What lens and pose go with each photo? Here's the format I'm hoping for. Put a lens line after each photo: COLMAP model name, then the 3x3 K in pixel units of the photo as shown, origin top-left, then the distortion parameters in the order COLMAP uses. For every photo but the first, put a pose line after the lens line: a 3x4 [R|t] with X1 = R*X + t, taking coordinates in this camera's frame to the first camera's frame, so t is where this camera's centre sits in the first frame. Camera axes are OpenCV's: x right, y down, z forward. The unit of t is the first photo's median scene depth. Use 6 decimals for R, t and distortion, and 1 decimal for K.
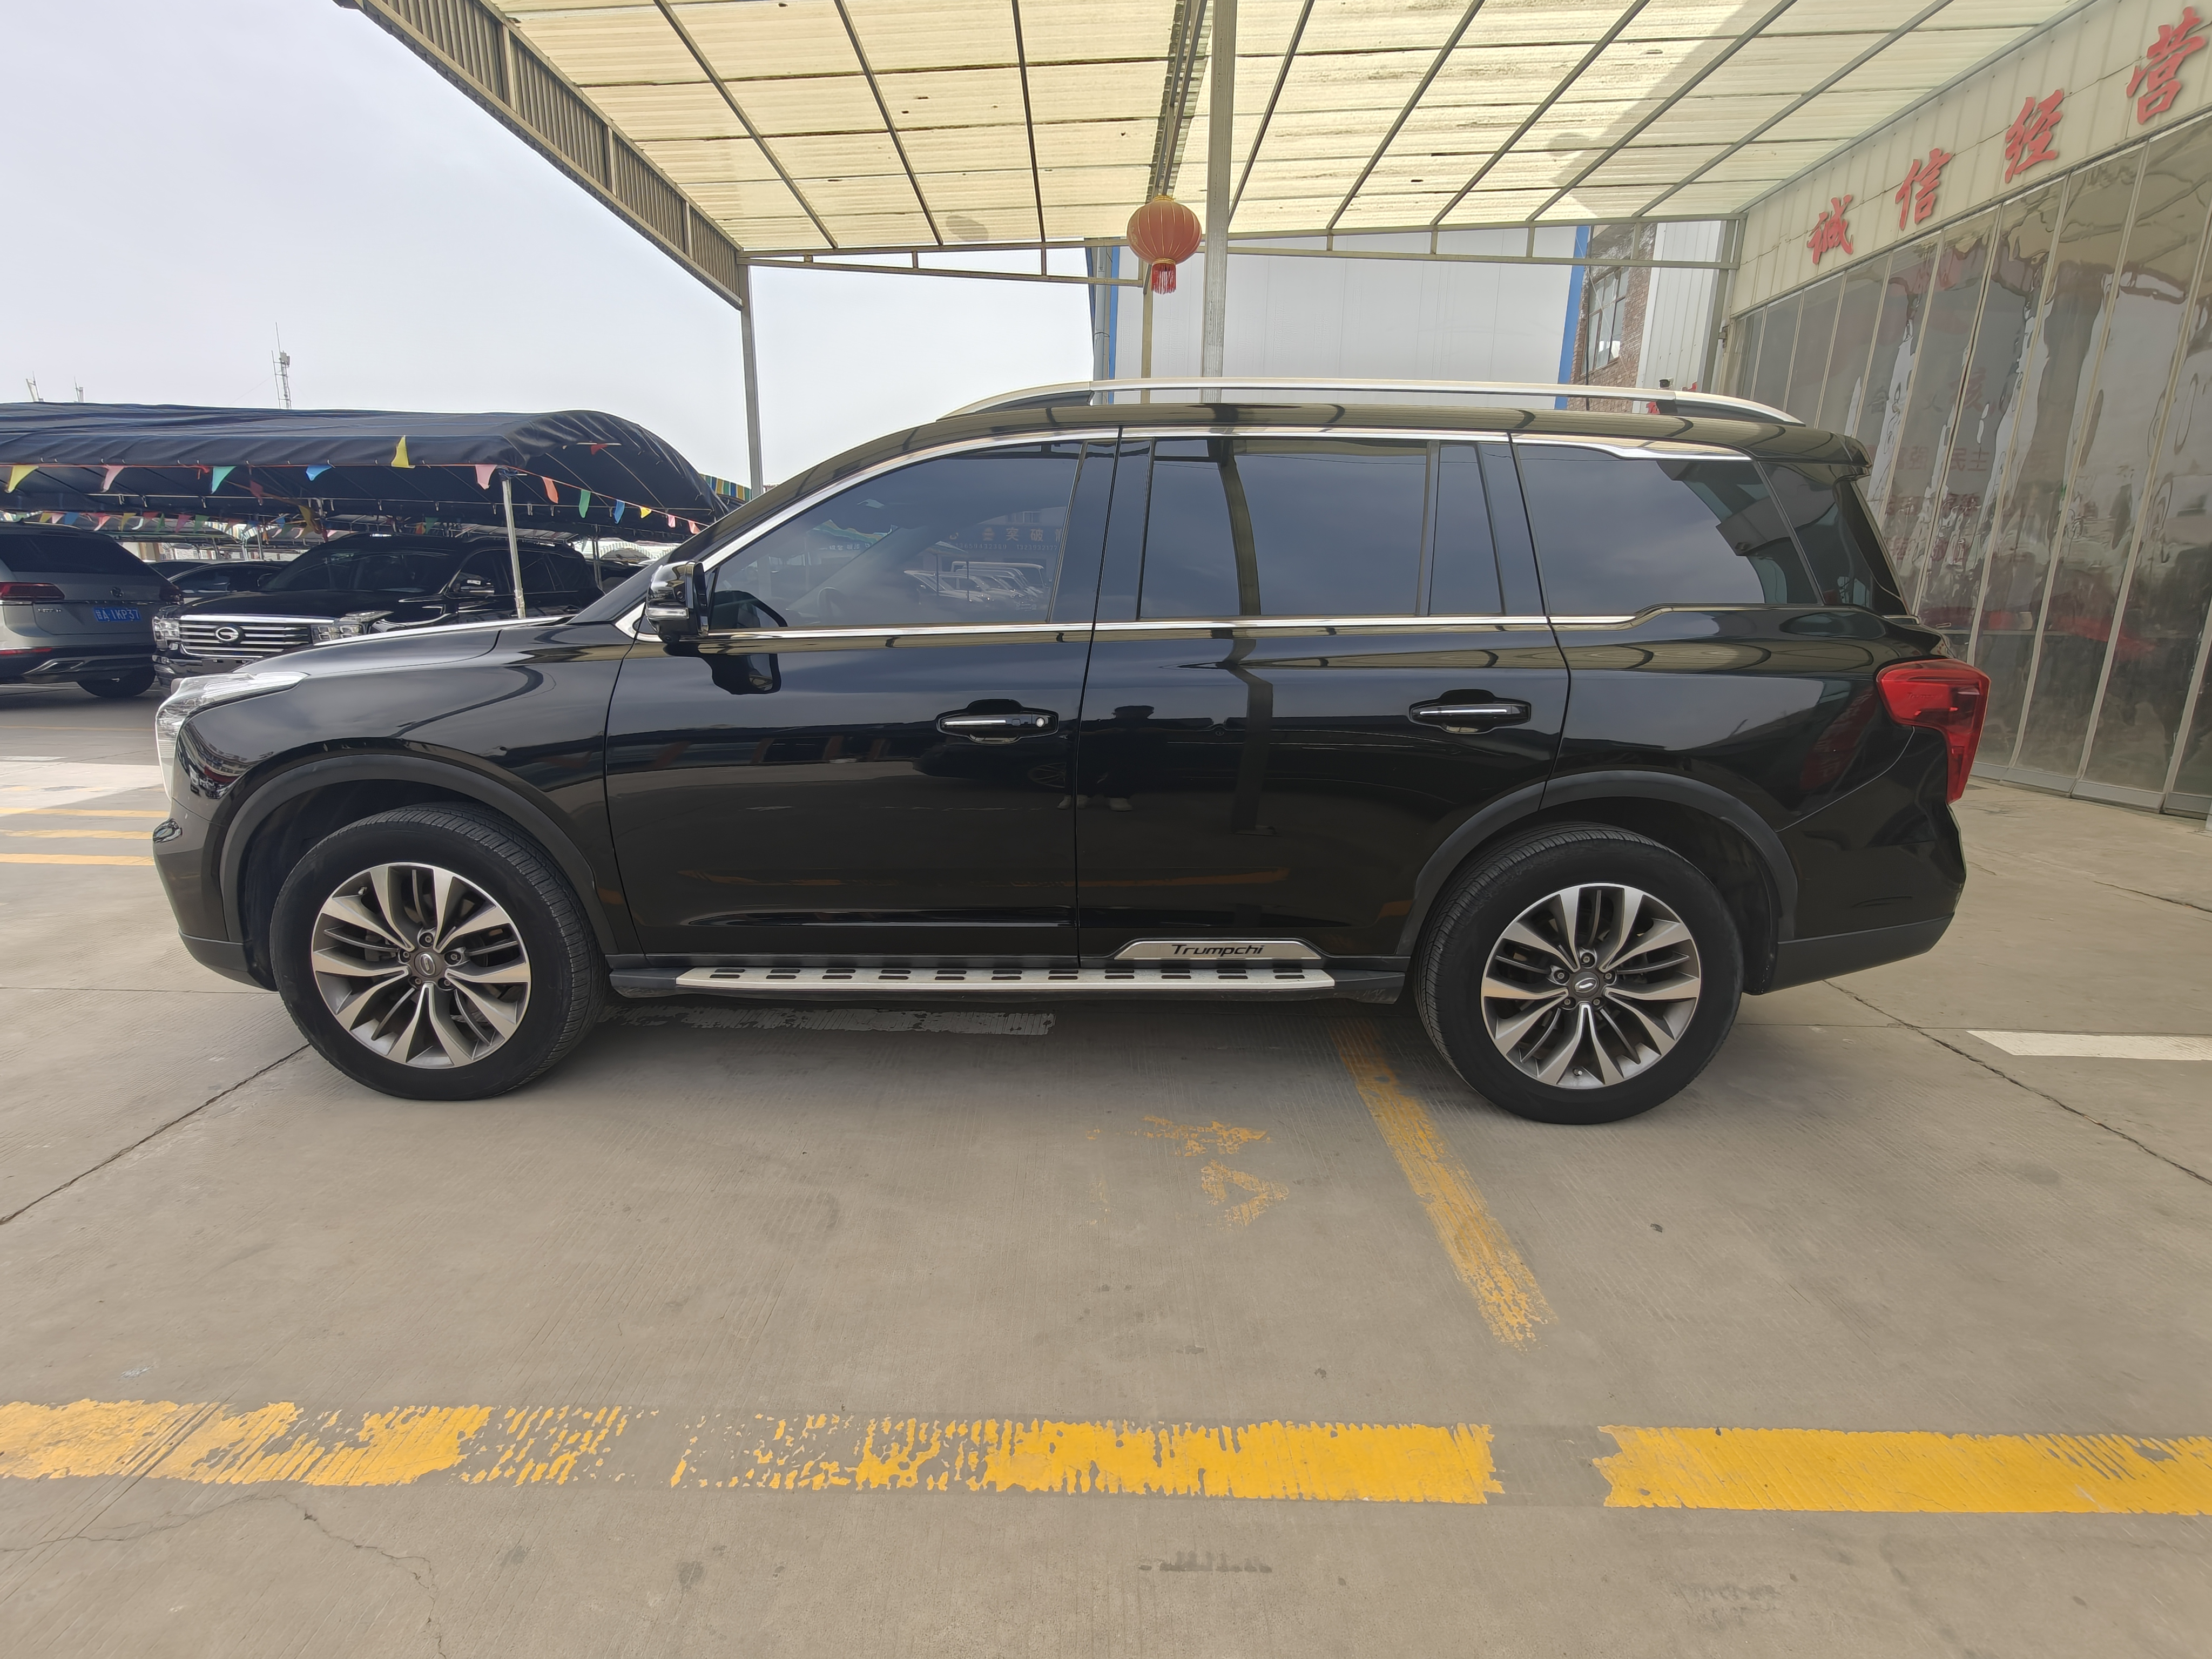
lens RADIAL K [[994.7, 0, 1106.0], [0, 994.7, 829.5], [0, 0, 1]] dist [-0.002028, 0.004735]
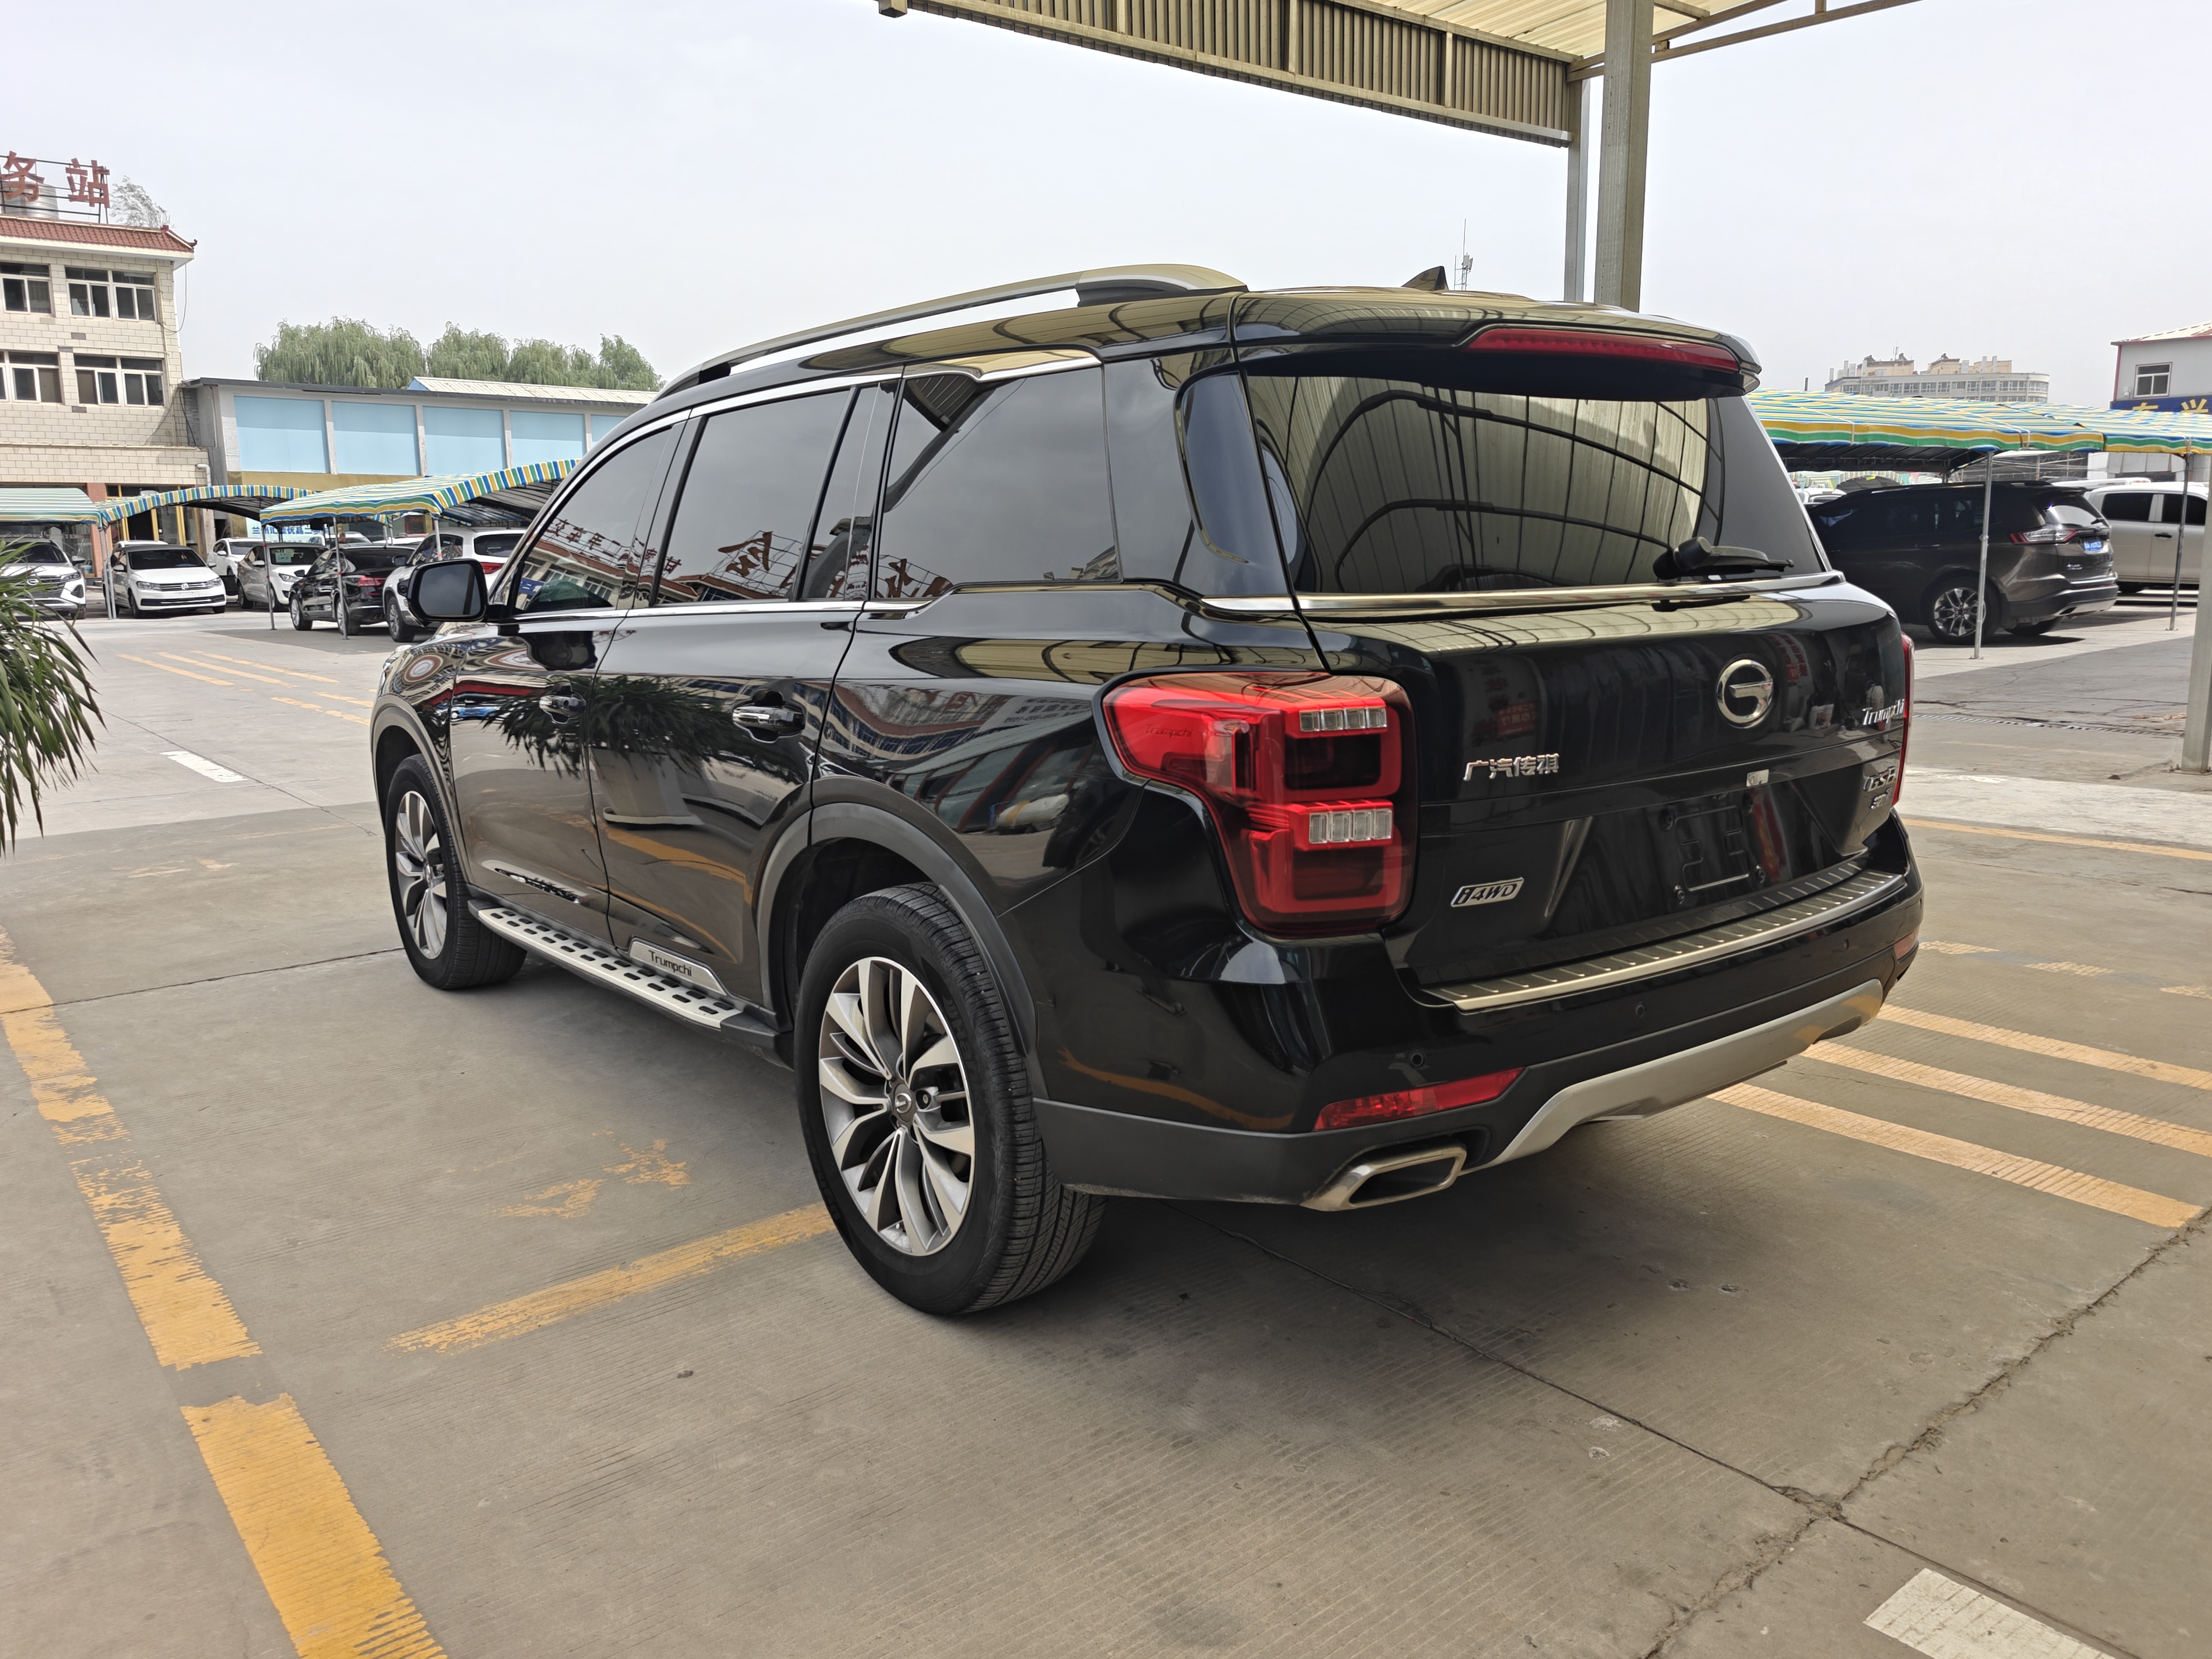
lens RADIAL K [[1629.3, 0, 1106.0], [0, 1629.3, 829.5], [0, 0, 1]] dist [0.067620, -0.075733]
pose [[0.615965, 0.103827, -0.780901, 1.793125], [-0.149496, 0.988670, 0.013531, -0.096846], [0.773459, 0.108407, 0.624508, 0.412395]]
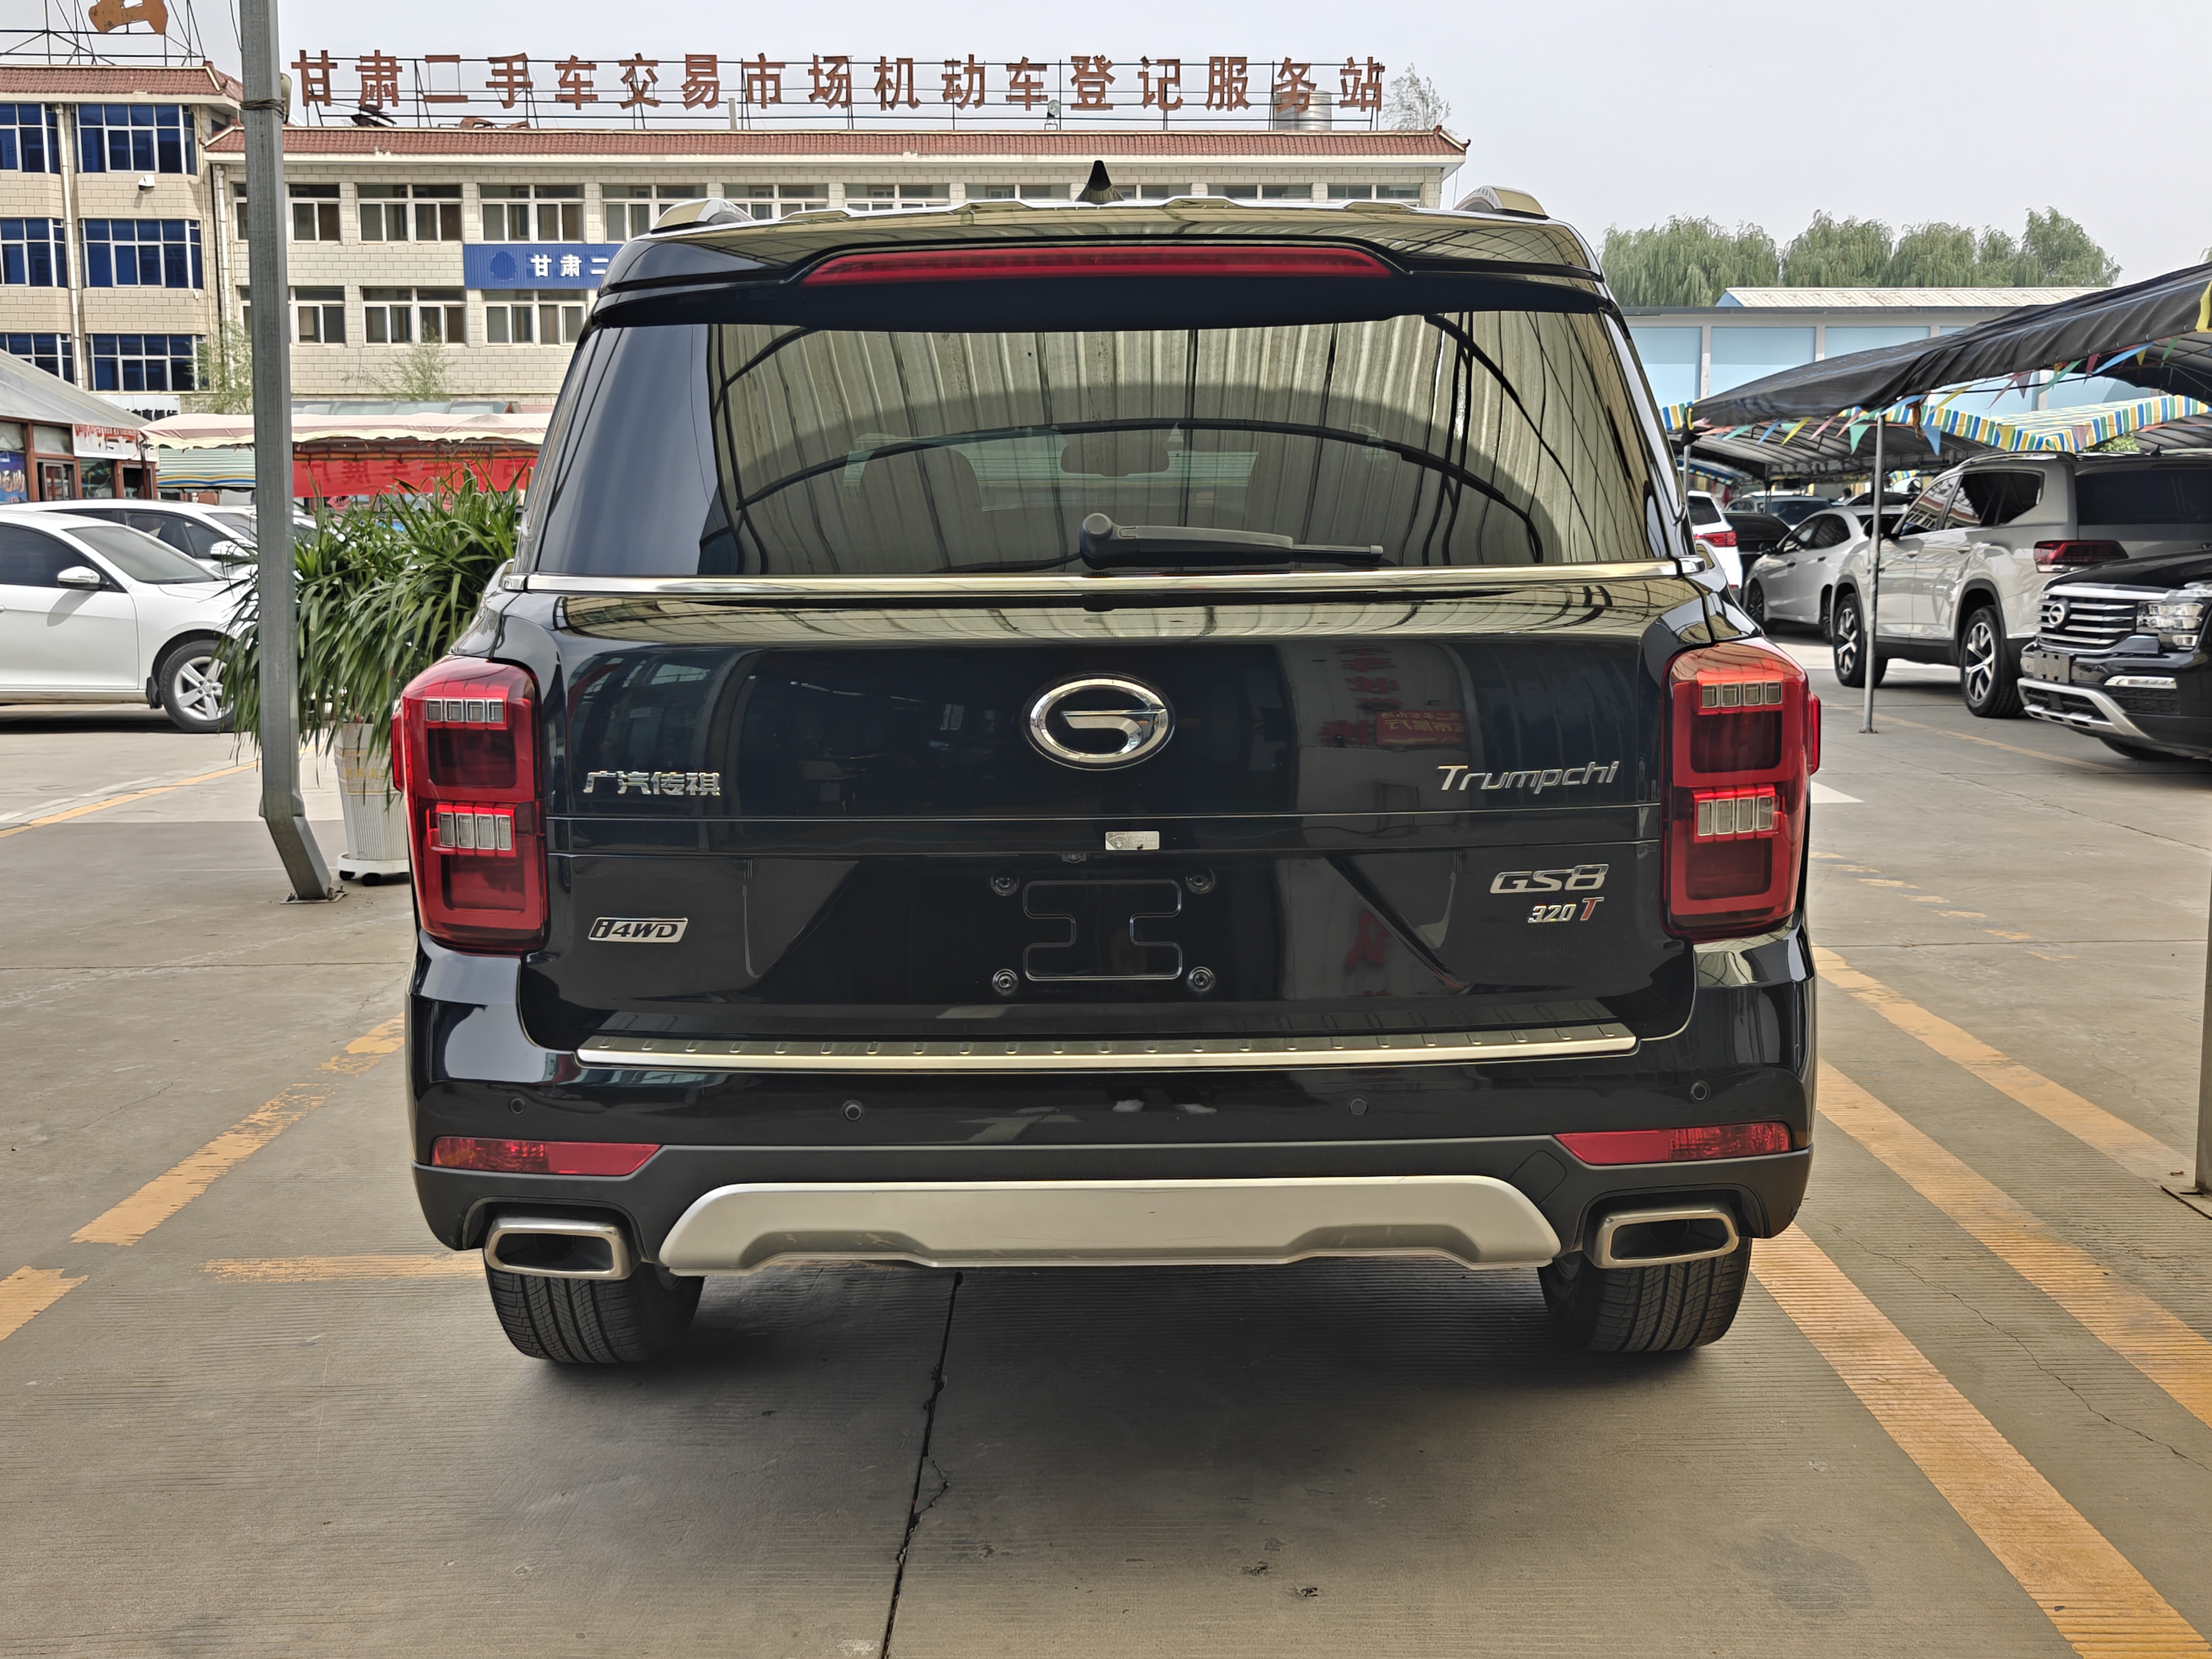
lens RADIAL K [[2329.5, 0, 1106.0], [0, 2329.5, 829.5], [0, 0, 1]] dist [-0.020371, 0.136208]
pose [[-0.011670, 0.106756, -0.994217, 2.413468], [-0.217373, 0.970236, 0.106733, -0.337959], [0.976019, 0.217361, 0.011883, 1.559941]]
